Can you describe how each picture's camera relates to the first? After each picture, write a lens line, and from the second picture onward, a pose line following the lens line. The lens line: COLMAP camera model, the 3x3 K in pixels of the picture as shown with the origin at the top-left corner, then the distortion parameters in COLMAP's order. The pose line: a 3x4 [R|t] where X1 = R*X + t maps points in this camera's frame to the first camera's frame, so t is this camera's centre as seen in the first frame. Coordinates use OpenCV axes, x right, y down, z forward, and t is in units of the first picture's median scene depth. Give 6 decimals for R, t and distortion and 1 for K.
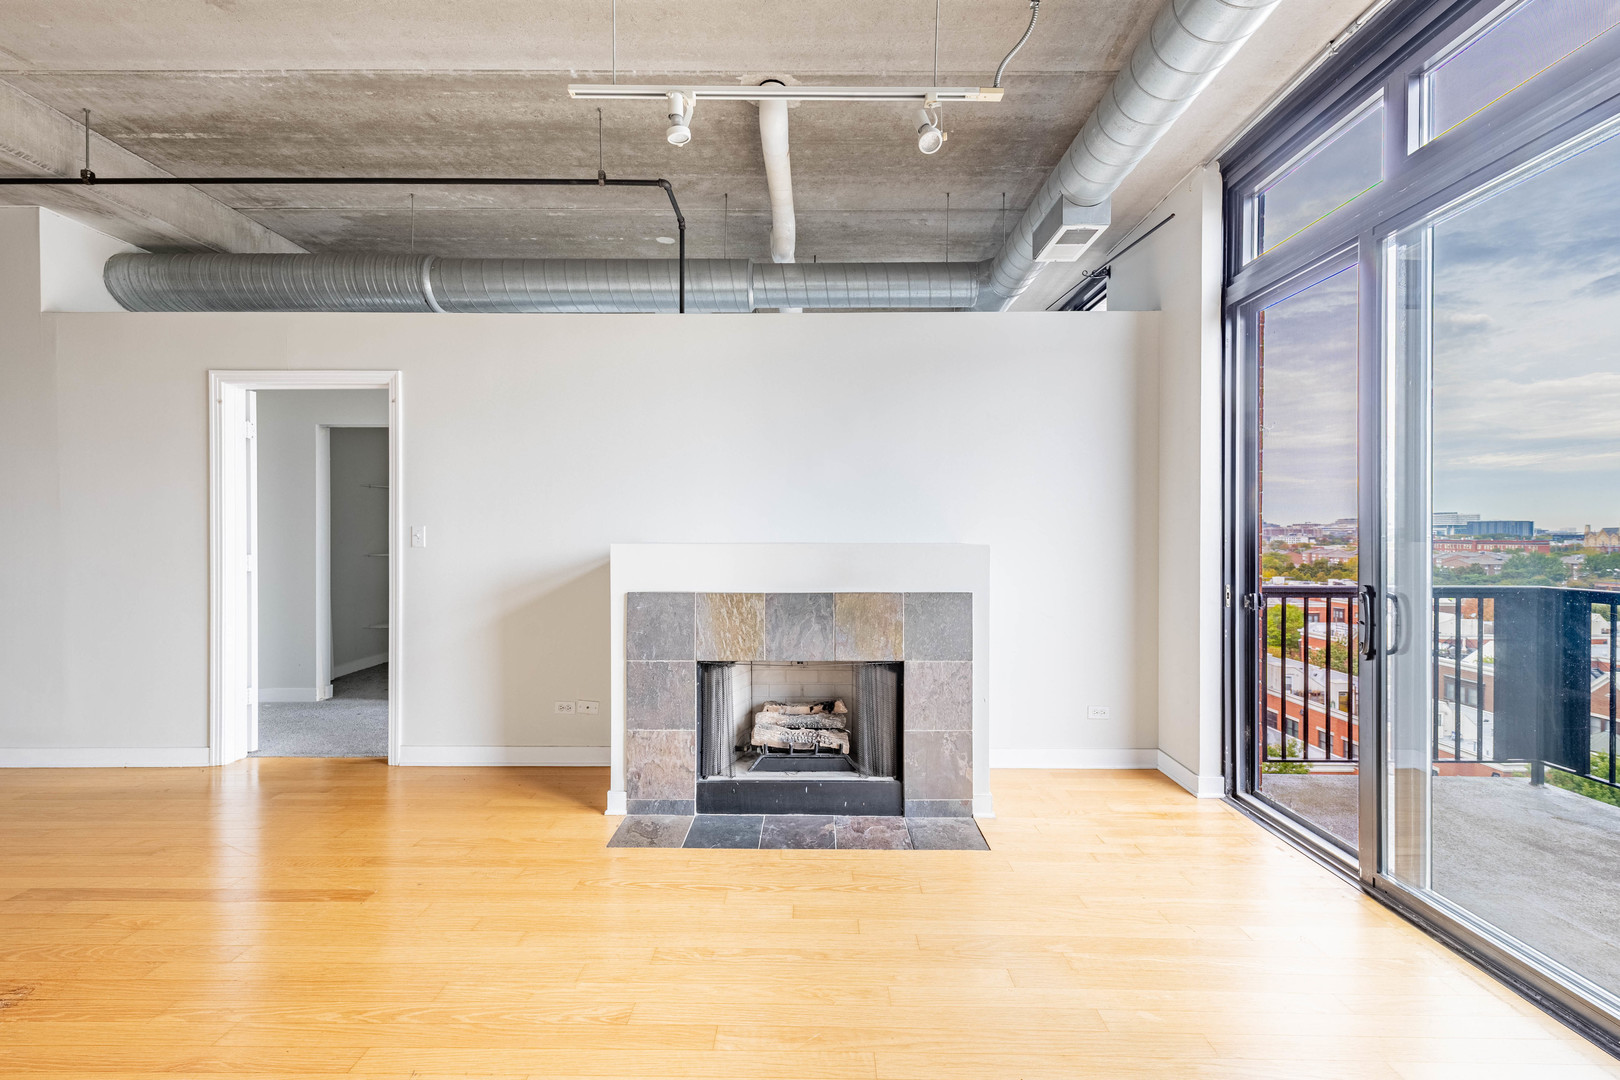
lens RADIAL K [[665.8, 0, 809.4], [0, 665.8, 529.0], [0, 0, 1]] dist [0.012056, -0.000238]
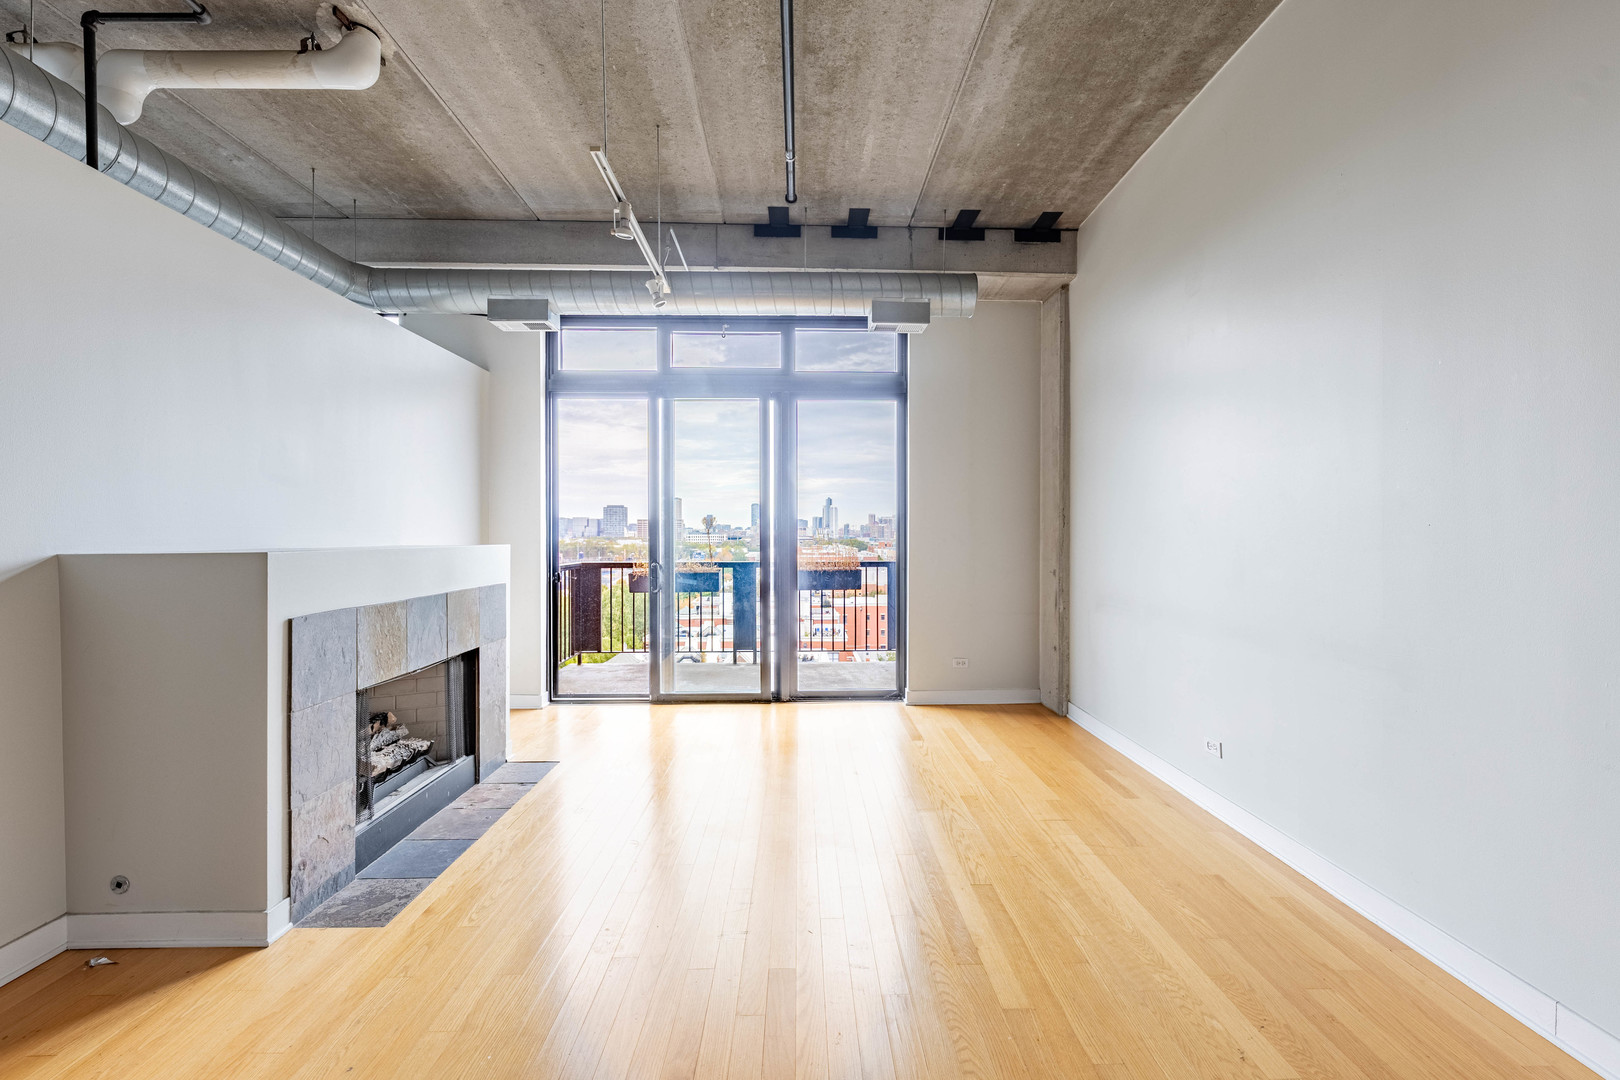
lens RADIAL K [[665.8, 0, 839.8], [0, 665.8, 535.5], [0, 0, 1]] dist [0.012056, -0.000238]
pose [[-0.076308, -0.002337, 0.997082, -1.041926], [0.000917, 0.999997, 0.002414, 0.003990], [-0.997084, 0.001098, -0.076306, 0.465582]]
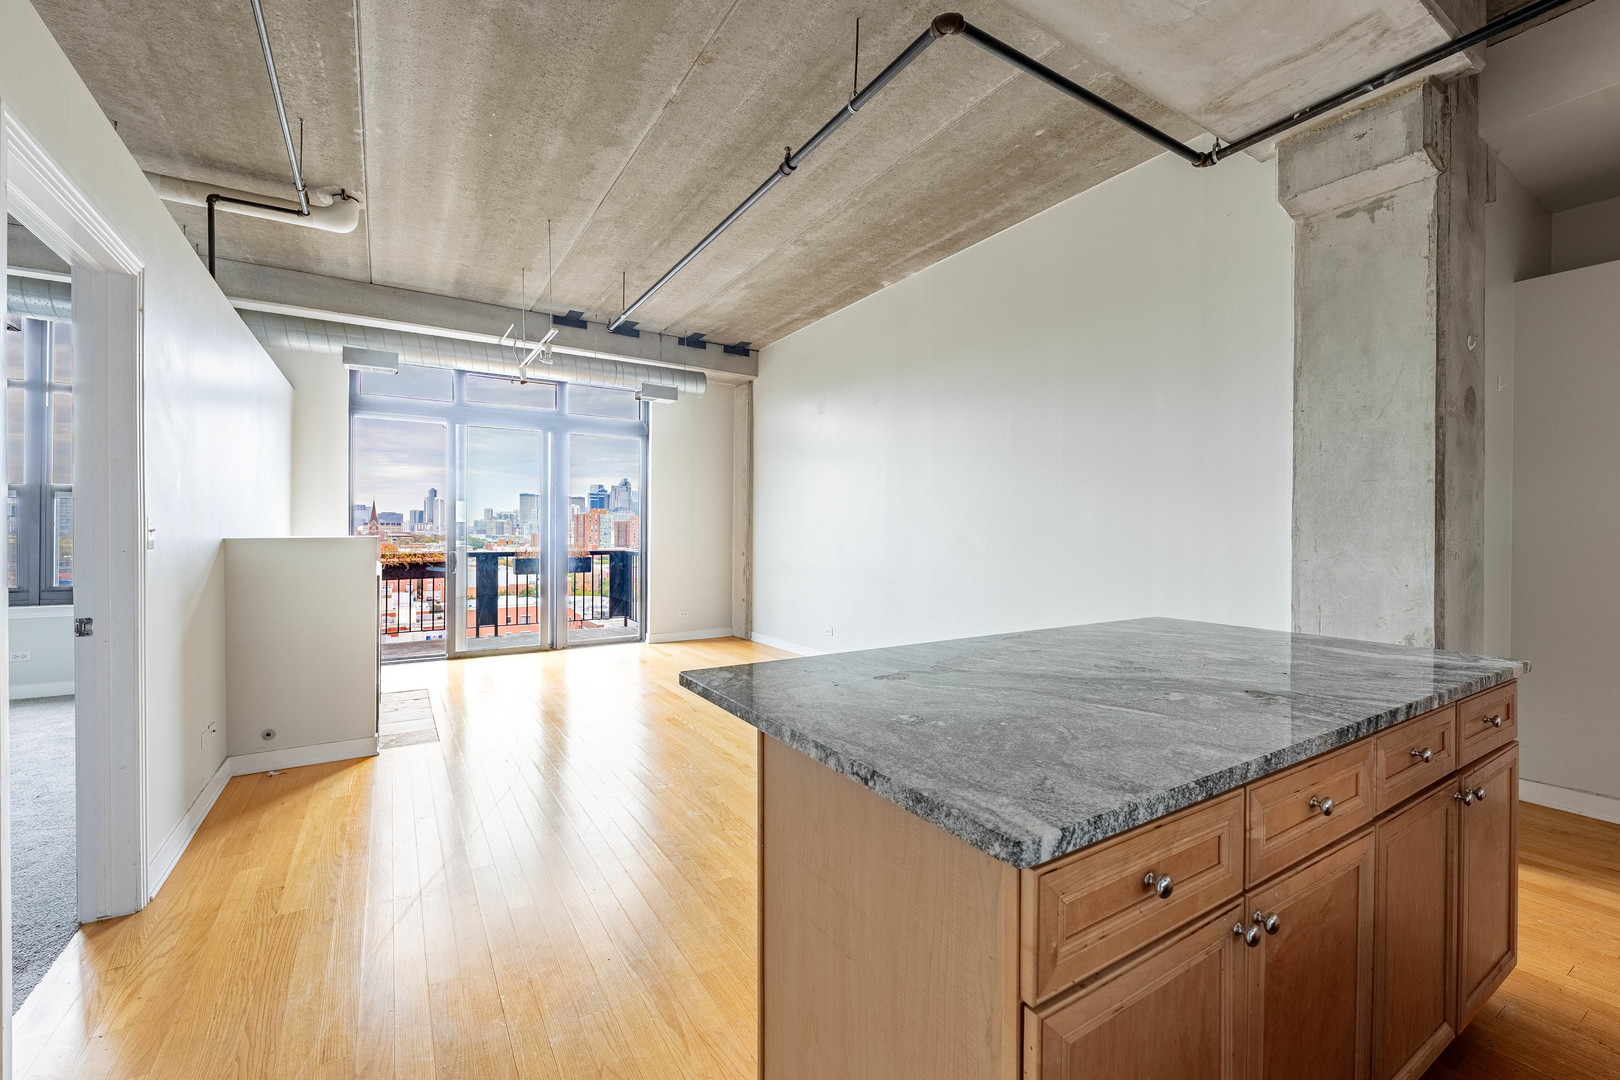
lens RADIAL K [[665.8, 0, 807.7], [0, 665.8, 535.2], [0, 0, 1]] dist [0.012056, -0.000238]
pose [[-0.540885, -0.006938, 0.841068, -1.787853], [-0.003969, 0.999976, 0.005696, 0.008253], [-0.841087, -0.000258, -0.540899, 1.005411]]
